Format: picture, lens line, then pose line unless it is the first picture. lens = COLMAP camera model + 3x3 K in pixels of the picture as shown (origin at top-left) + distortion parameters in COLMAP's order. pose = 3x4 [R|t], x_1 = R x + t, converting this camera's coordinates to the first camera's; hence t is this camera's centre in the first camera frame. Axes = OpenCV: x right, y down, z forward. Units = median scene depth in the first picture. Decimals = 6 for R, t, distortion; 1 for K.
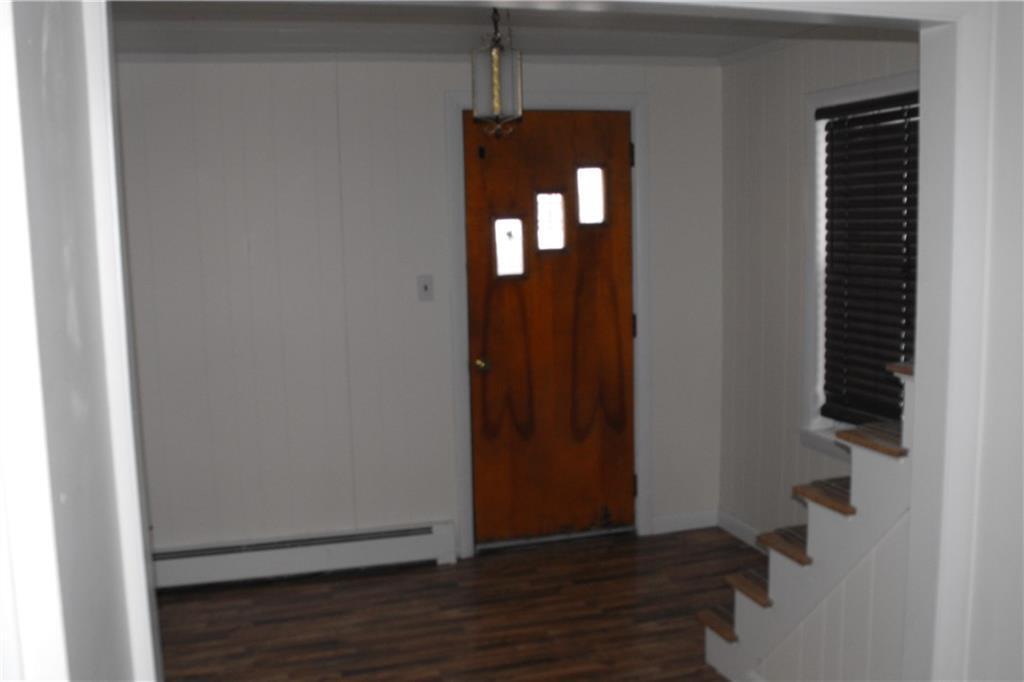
lens RADIAL K [[1025.1, 0, 512.0], [0, 1025.1, 341.0], [0, 0, 1]] dist [-0.218659, 0.240157]
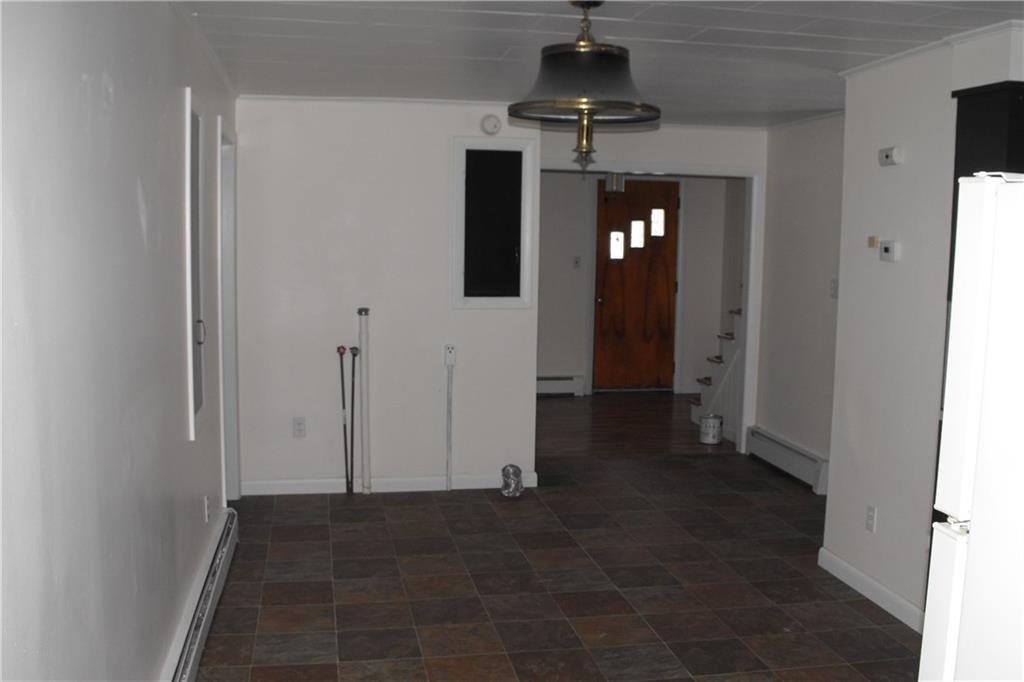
lens RADIAL K [[1025.1, 0, 512.0], [0, 1025.1, 341.0], [0, 0, 1]] dist [-0.218659, 0.240157]
pose [[0.993529, 0.052986, -0.100462, 0.003975], [-0.054267, 0.998476, -0.010052, 0.132750], [0.099776, 0.015439, 0.994890, -1.068746]]
